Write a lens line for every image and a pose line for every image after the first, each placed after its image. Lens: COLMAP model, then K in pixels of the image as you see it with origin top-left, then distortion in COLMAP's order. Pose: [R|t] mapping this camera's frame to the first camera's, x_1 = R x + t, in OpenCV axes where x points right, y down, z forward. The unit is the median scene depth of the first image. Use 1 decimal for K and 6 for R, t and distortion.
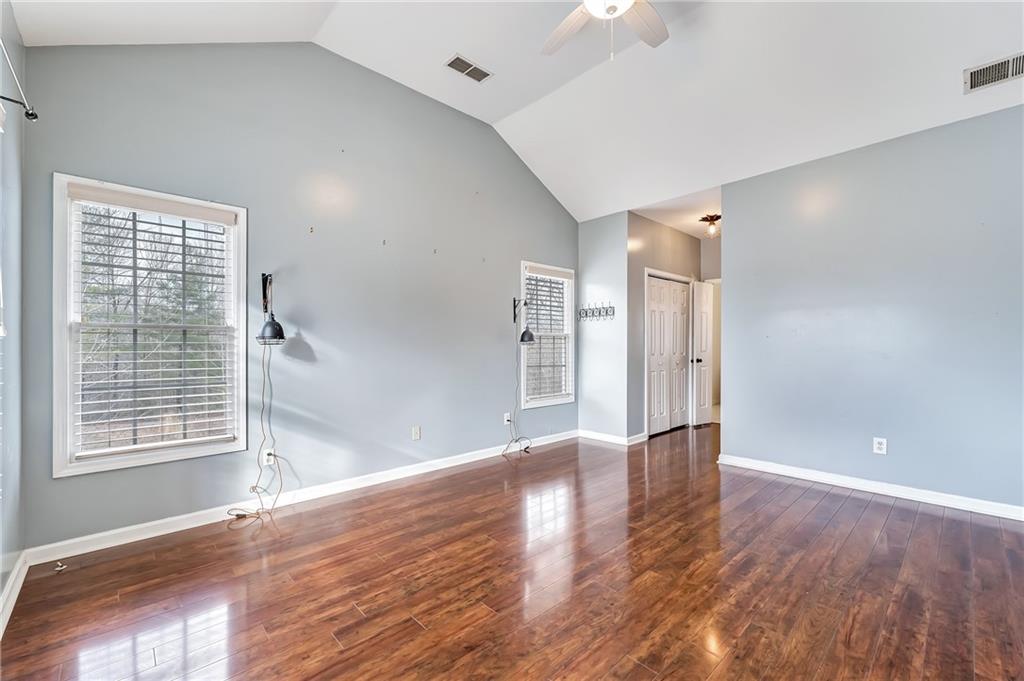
lens RADIAL K [[419.9, 0, 512.9], [0, 419.9, 342.2], [0, 0, 1]] dist [-0.004627, 0.000061]
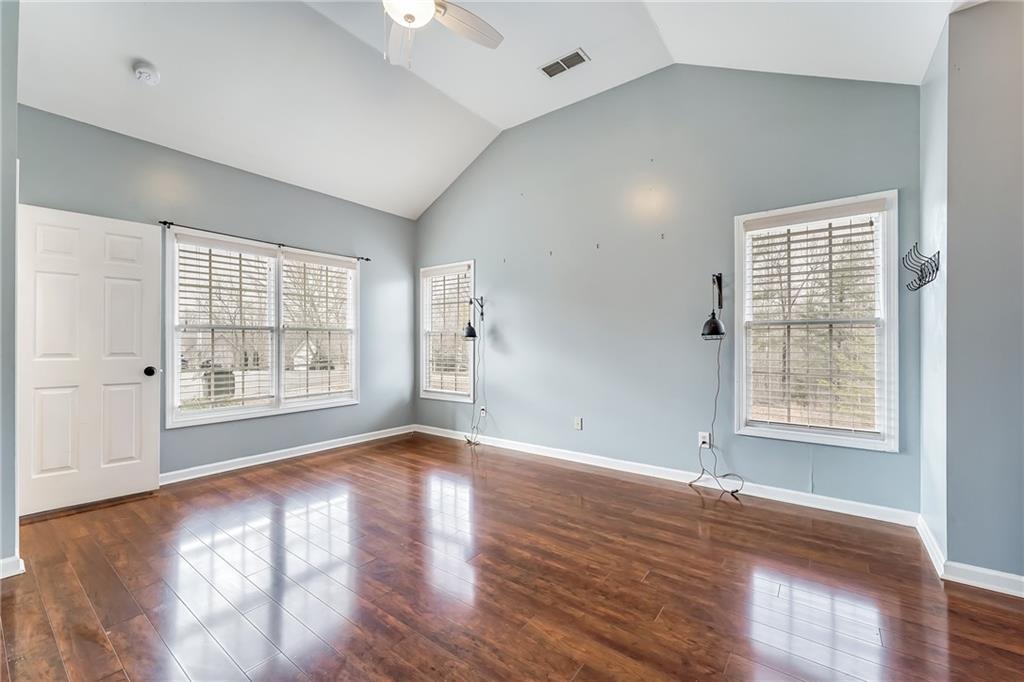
lens RADIAL K [[423.2, 0, 516.4], [0, 423.2, 339.6], [0, 0, 1]] dist [-0.001083, 0.000769]
pose [[0.177940, -0.012393, -0.983963, 0.682995], [0.003115, 0.999923, -0.012031, 0.014627], [0.984036, -0.000924, 0.177965, 0.562452]]
